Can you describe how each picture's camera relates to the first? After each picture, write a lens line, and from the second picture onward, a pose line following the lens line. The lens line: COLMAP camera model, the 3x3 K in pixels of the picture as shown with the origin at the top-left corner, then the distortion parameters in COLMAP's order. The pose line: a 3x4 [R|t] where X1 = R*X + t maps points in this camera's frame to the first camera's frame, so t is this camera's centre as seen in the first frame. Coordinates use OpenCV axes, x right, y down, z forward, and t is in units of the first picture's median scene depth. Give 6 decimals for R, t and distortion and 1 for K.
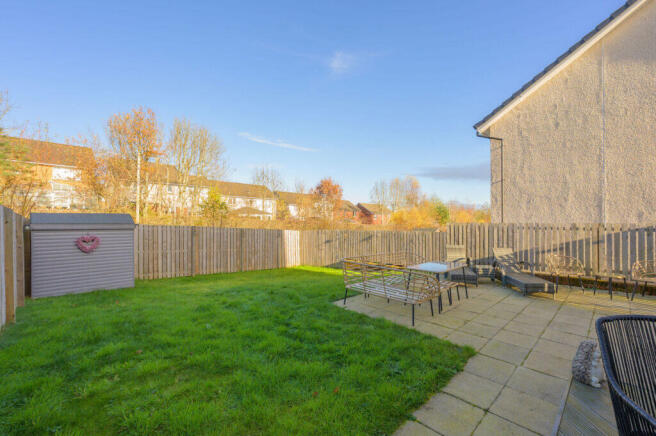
lens RADIAL K [[262.2, 0, 329.9], [0, 262.2, 220.9], [0, 0, 1]] dist [-0.001376, -0.000173]
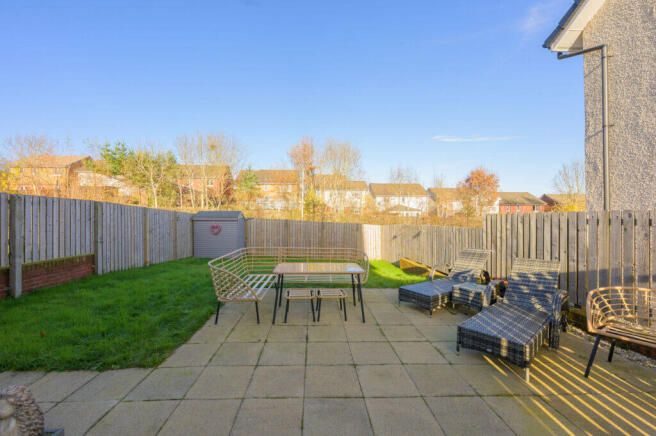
lens RADIAL K [[236.9, 0, 328.0], [0, 236.9, 218.0], [0, 0, 1]] dist [-0.001460, -0.000184]
pose [[0.750768, -0.001122, -0.660565, 0.537604], [0.000110, 0.999999, -0.001574, 0.017697], [0.660566, 0.001109, 0.750767, 0.303048]]
